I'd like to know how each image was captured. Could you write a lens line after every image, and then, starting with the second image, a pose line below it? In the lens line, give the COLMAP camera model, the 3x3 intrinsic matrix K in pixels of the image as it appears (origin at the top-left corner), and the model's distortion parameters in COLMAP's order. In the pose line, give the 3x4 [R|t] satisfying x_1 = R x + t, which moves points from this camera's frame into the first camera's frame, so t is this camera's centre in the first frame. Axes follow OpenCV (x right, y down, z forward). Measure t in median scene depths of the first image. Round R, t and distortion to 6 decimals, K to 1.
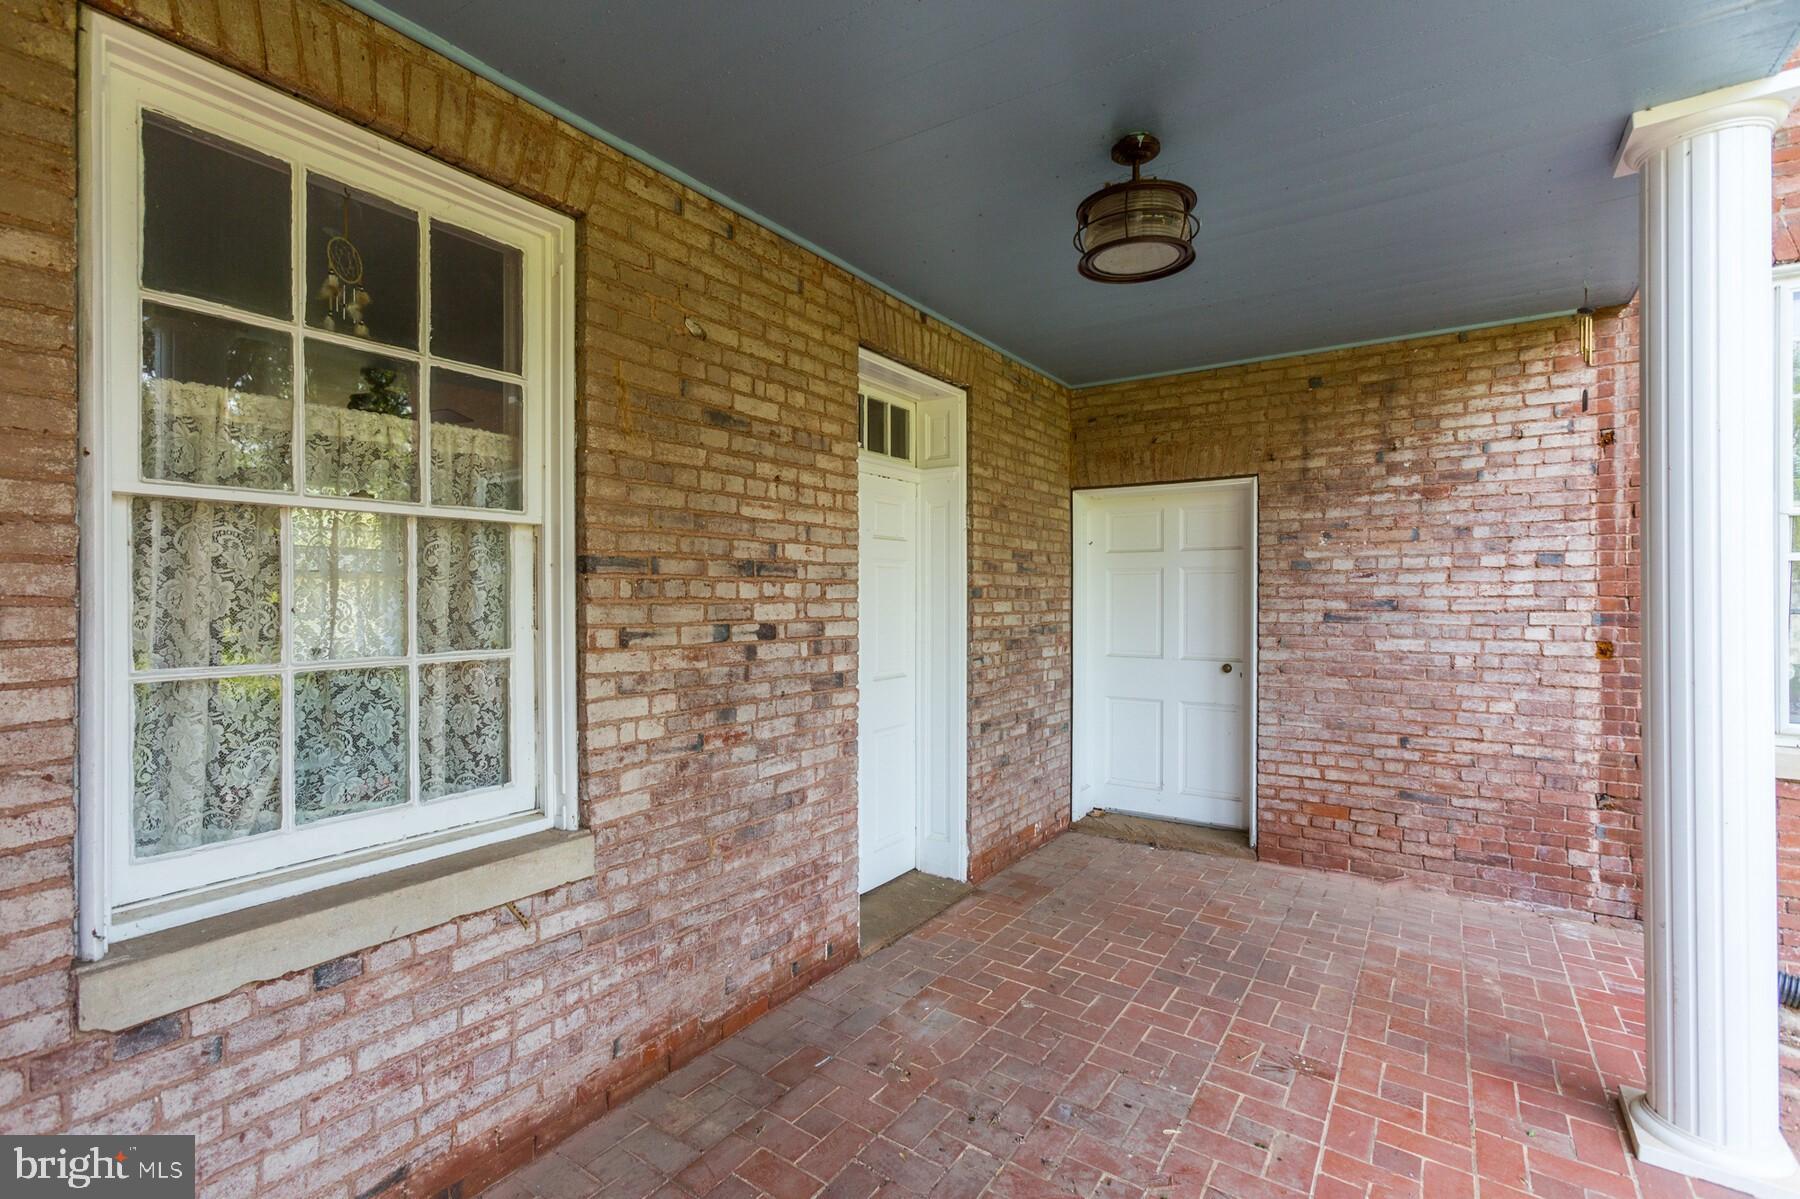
lens RADIAL K [[814.7, 0, 900.0], [0, 814.7, 599.5], [0, 0, 1]] dist [-0.024294, 0.021417]
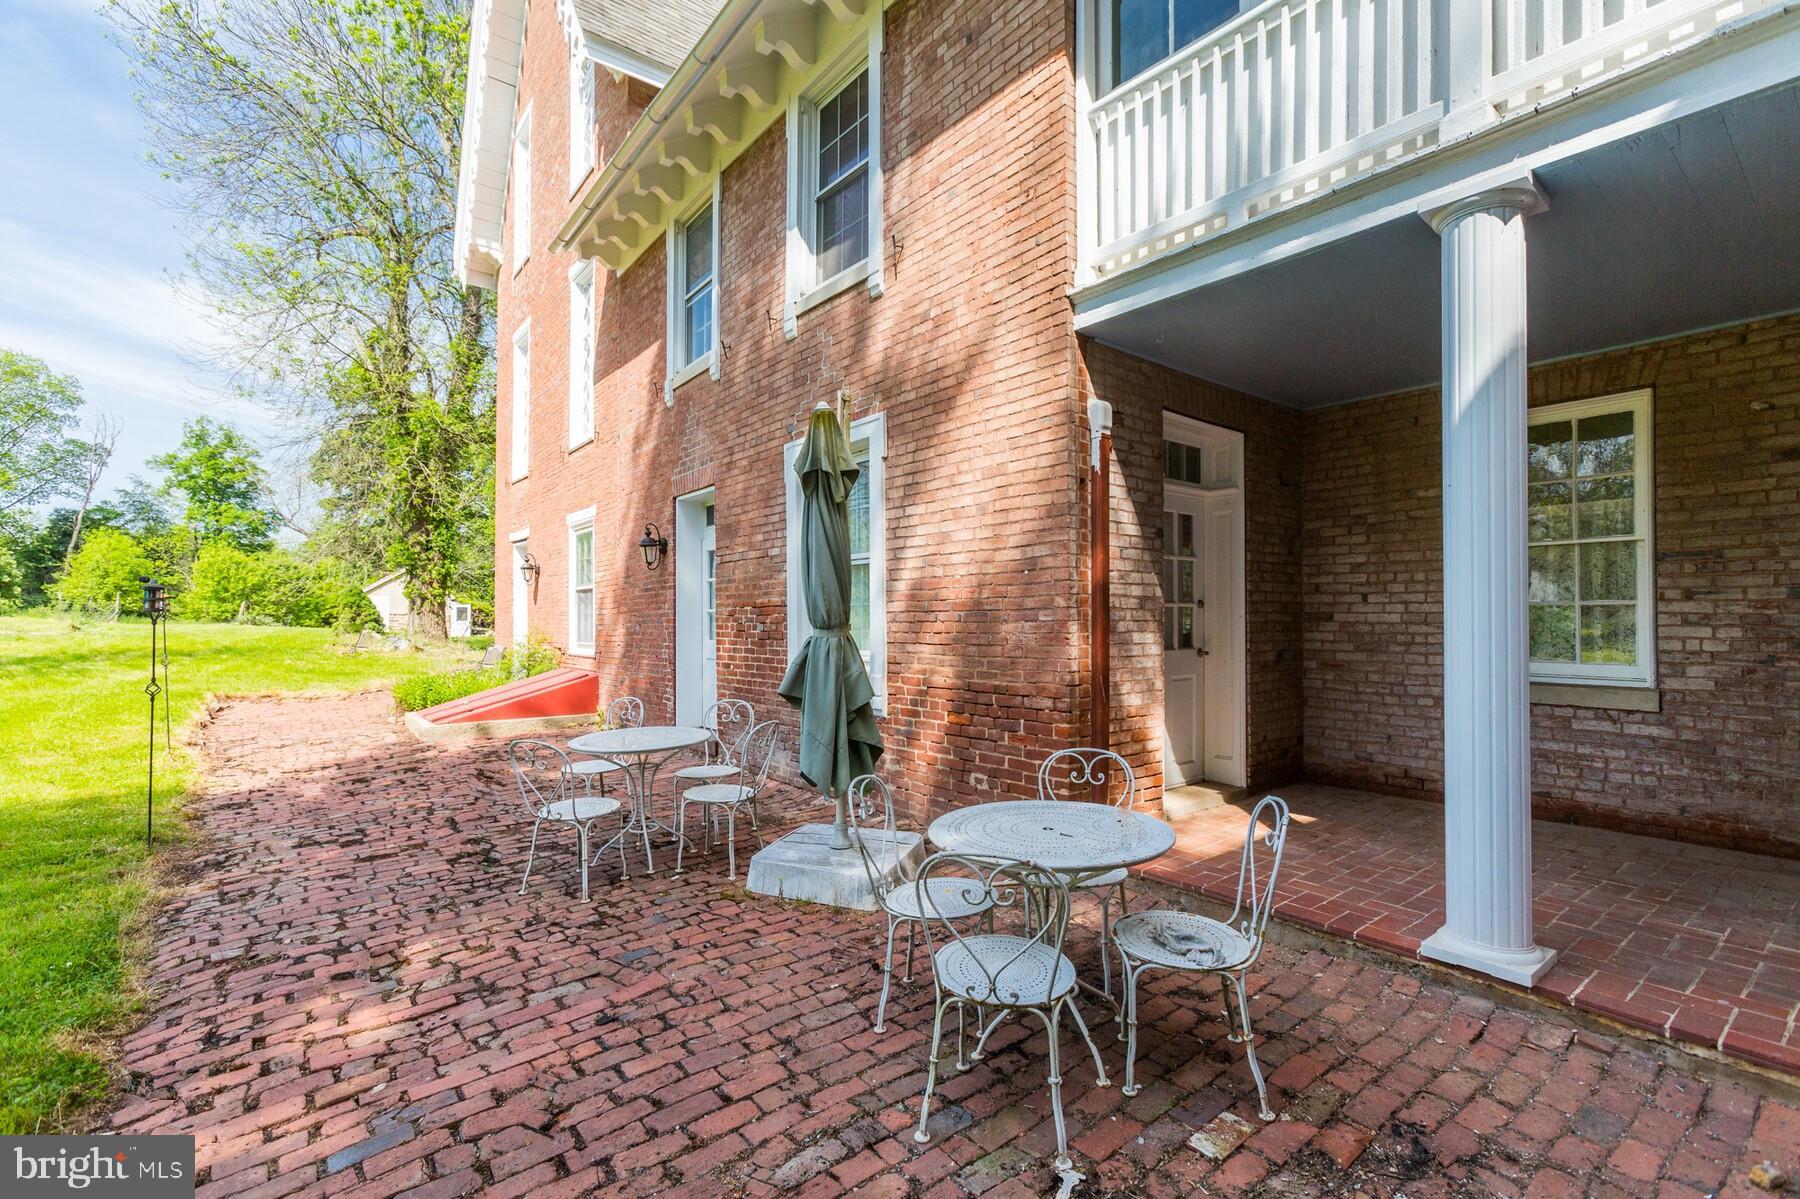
lens RADIAL K [[814.7, 0, 900.0], [0, 814.7, 599.5], [0, 0, 1]] dist [-0.024294, 0.021417]
pose [[-0.303032, -0.019988, -0.952771, 2.005073], [-0.003529, 0.999797, -0.019852, 0.103787], [0.952974, -0.002654, -0.303041, -0.168366]]
